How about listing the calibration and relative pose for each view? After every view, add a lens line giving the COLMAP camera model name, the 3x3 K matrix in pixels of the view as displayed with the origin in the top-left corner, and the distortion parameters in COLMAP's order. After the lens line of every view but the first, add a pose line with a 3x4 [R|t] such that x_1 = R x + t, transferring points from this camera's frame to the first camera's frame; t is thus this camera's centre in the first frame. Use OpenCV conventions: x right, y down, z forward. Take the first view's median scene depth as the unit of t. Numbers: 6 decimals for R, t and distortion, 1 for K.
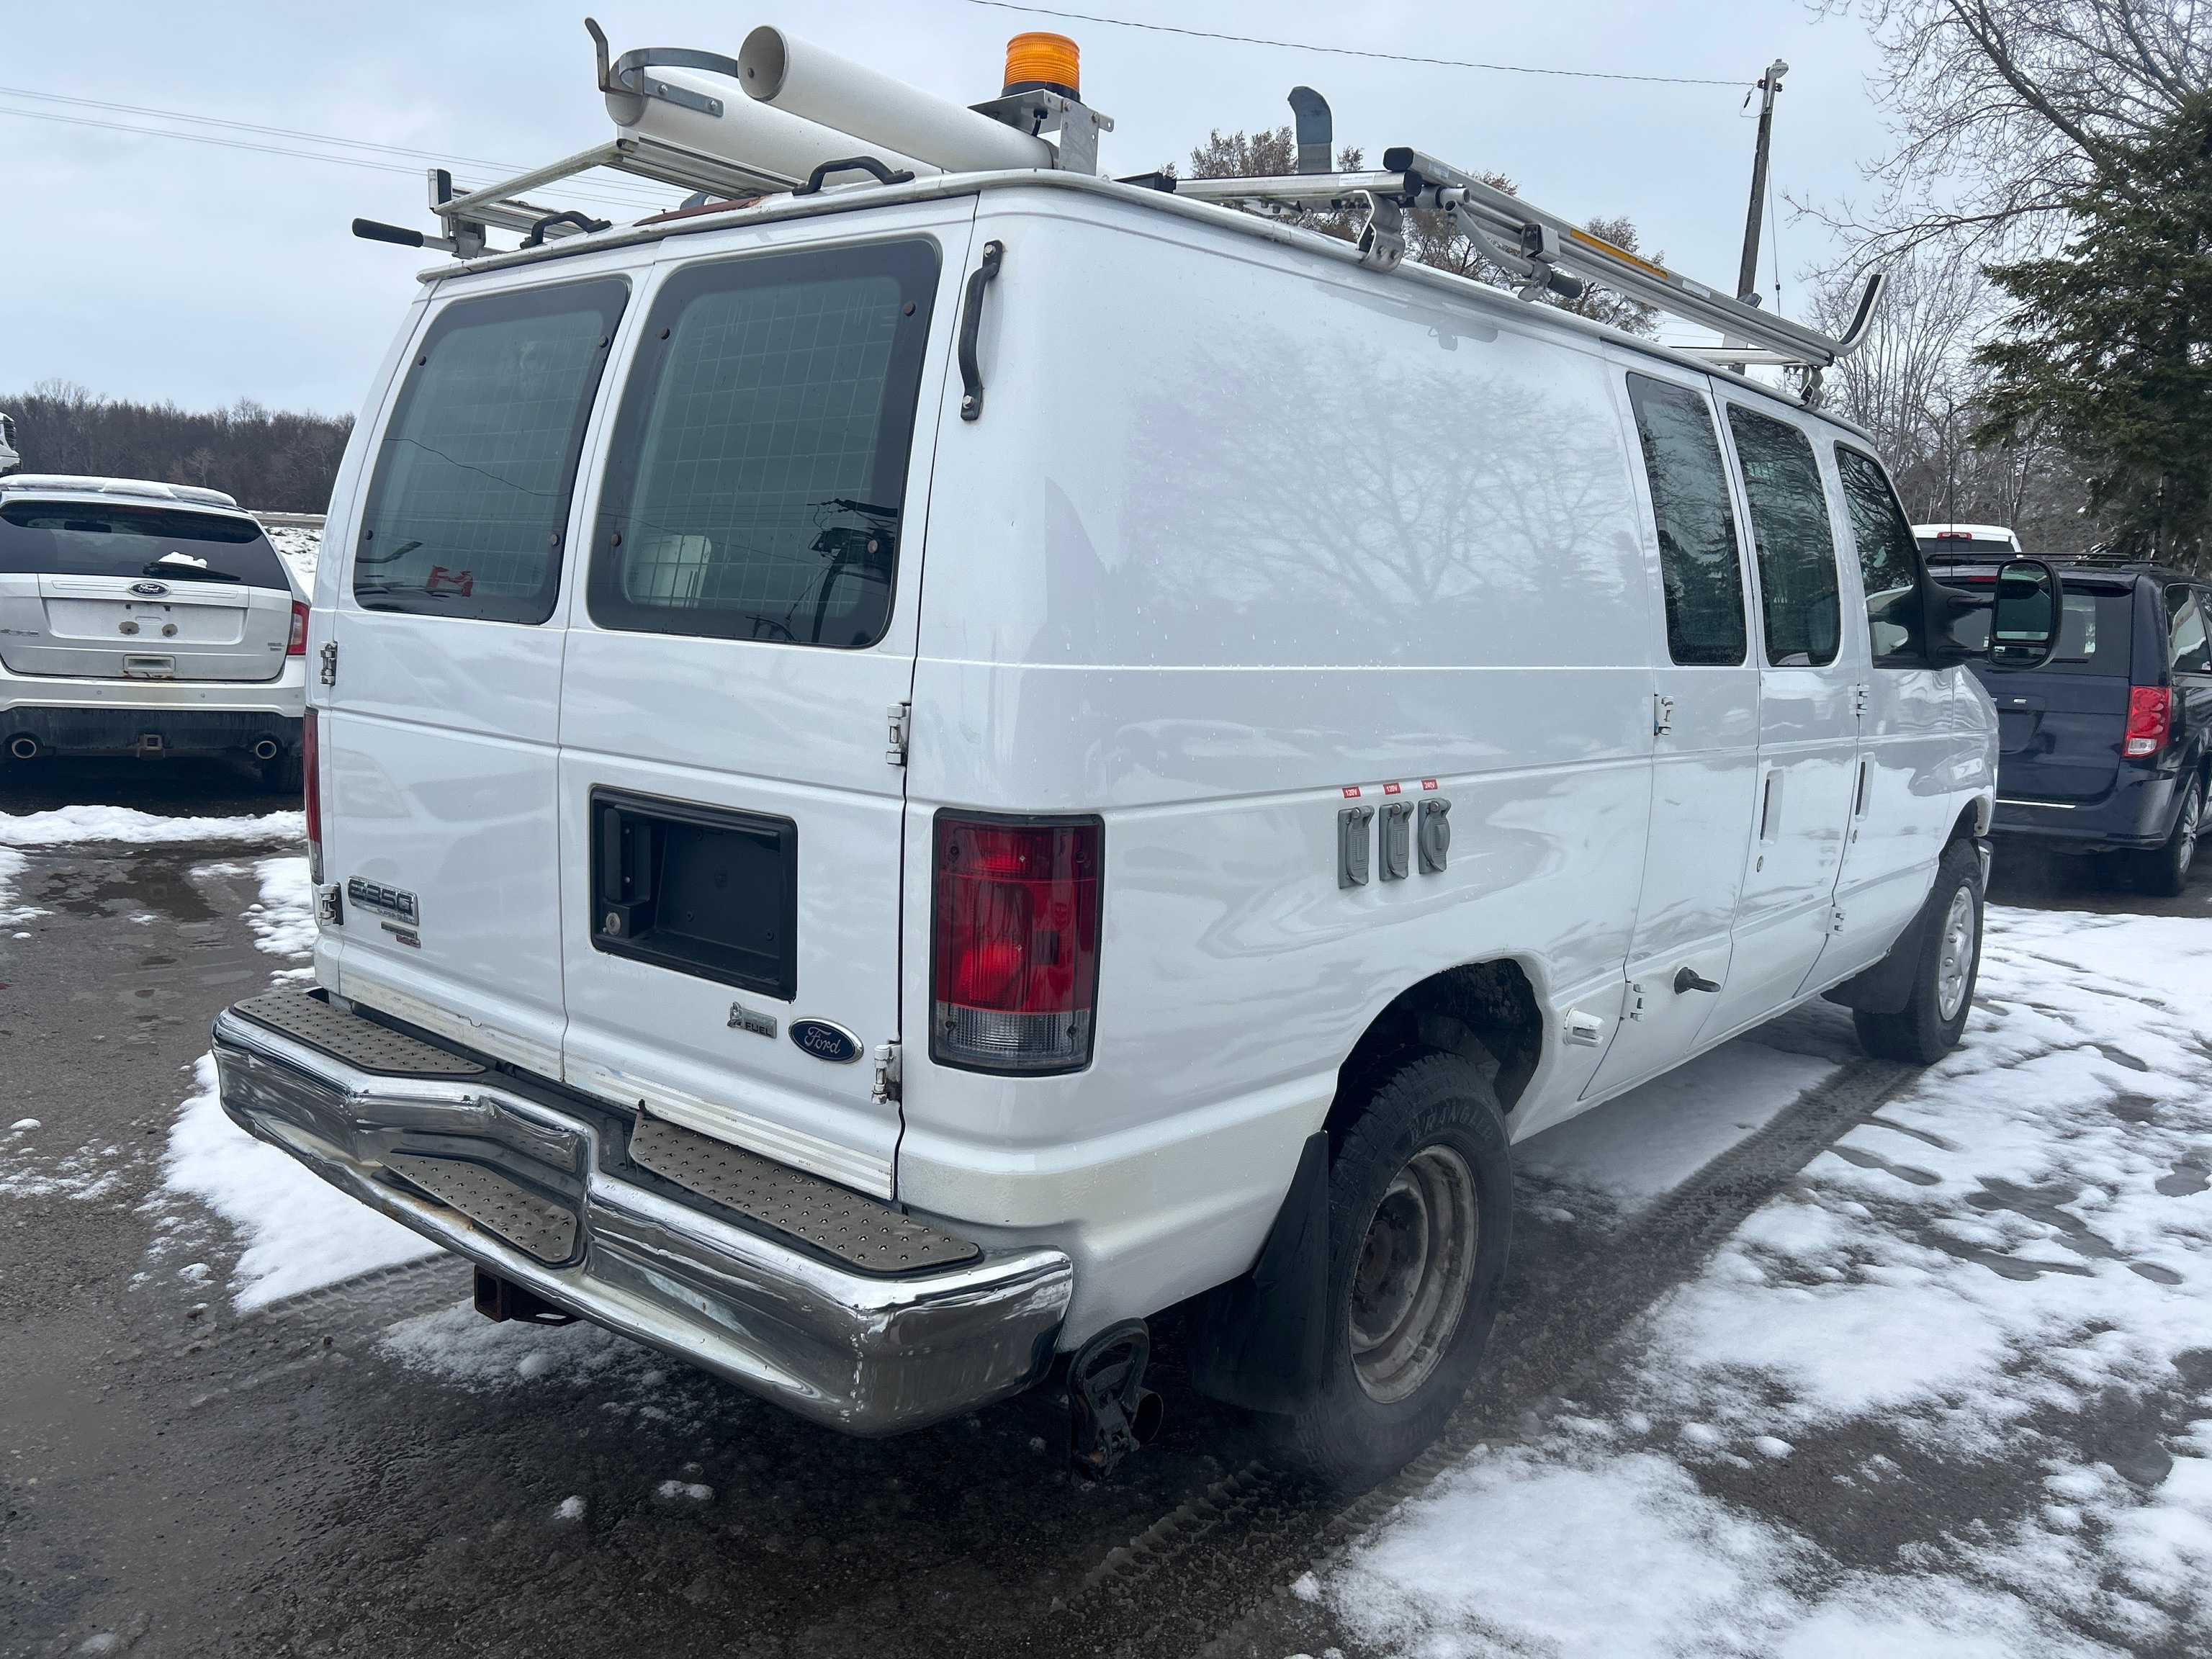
lens RADIAL K [[1807.0, 0, 1106.0], [0, 1807.0, 829.5], [0, 0, 1]] dist [0.073807, -0.081861]
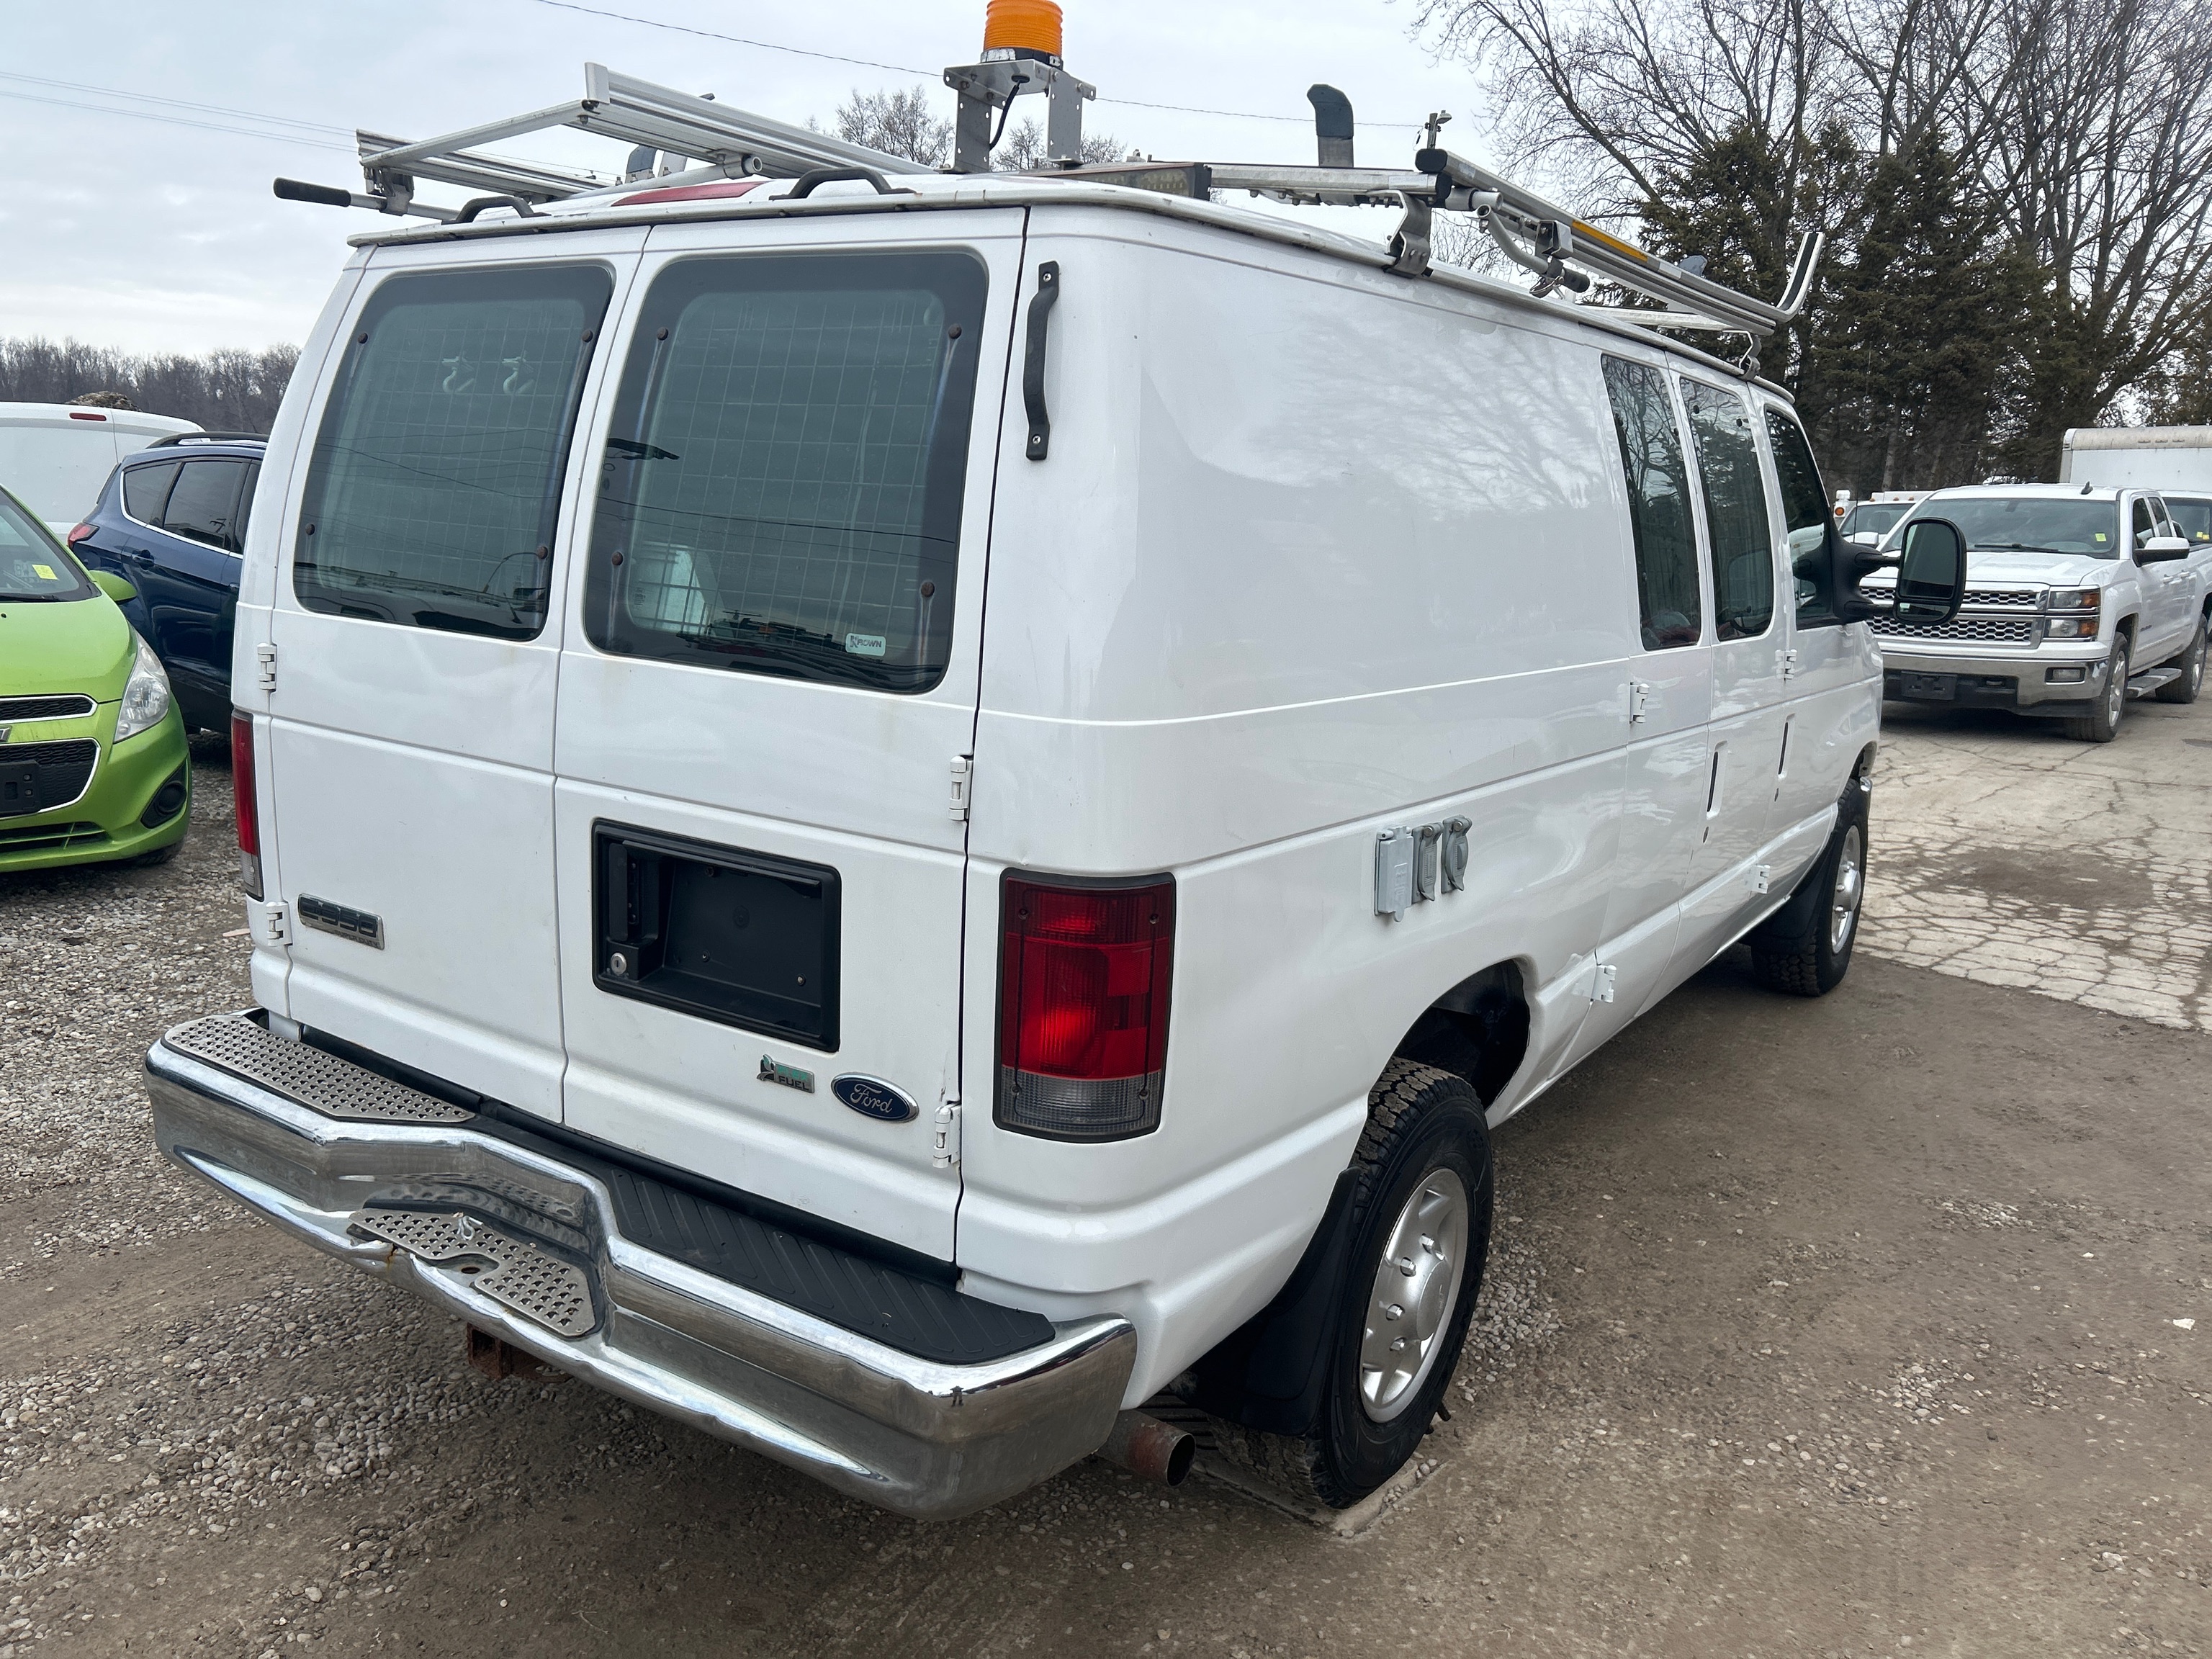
lens RADIAL K [[1807.0, 0, 1106.0], [0, 1807.0, 829.5], [0, 0, 1]] dist [0.073807, -0.081861]
pose [[0.995324, -0.011822, 0.095862, -0.108362], [0.006023, 0.998147, 0.060555, -0.073622], [-0.096400, -0.059695, 0.993551, 0.036926]]
